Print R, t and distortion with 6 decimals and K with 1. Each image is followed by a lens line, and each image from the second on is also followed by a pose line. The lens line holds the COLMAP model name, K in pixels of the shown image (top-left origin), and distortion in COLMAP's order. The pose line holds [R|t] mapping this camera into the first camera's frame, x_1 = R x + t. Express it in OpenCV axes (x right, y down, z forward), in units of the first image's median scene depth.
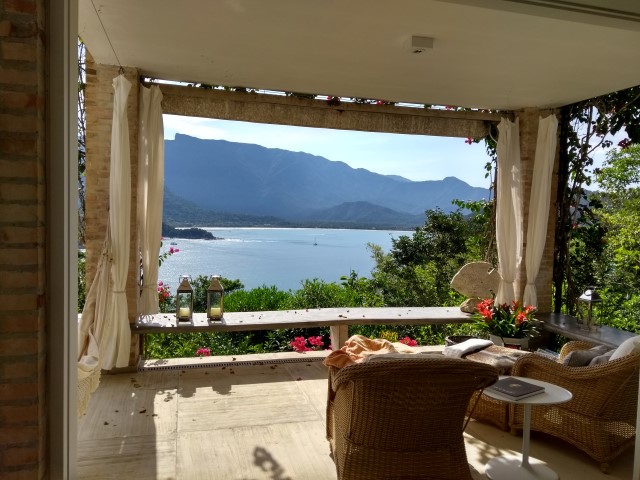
lens RADIAL K [[497.5, 0, 320.0], [0, 497.5, 240.0], [0, 0, 1]] dist [0.069367, -0.102837]
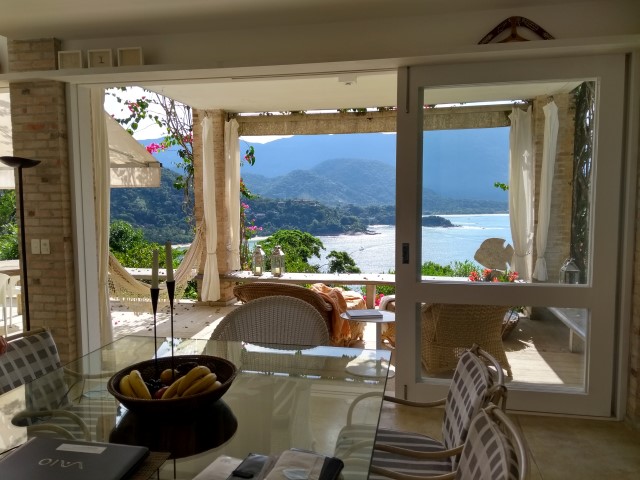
lens RADIAL K [[497.5, 0, 320.0], [0, 497.5, 240.0], [0, 0, 1]] dist [0.069367, -0.102837]
pose [[0.892170, 0.004201, -0.451680, 0.532155], [0.006976, 0.999709, 0.023078, 0.022513], [0.451645, -0.023740, 0.891882, -0.212492]]
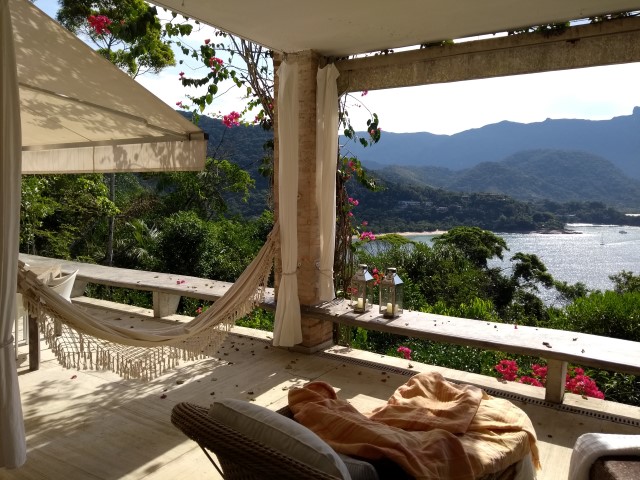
lens RADIAL K [[492.0, 0, 320.9], [0, 492.0, 244.1], [0, 0, 1]] dist [0.080719, -0.106999]
pose [[0.675038, 0.057619, -0.735530, 0.338683], [-0.030178, 0.998268, 0.050505, -0.010878], [0.737166, -0.011896, 0.675607, 0.311958]]
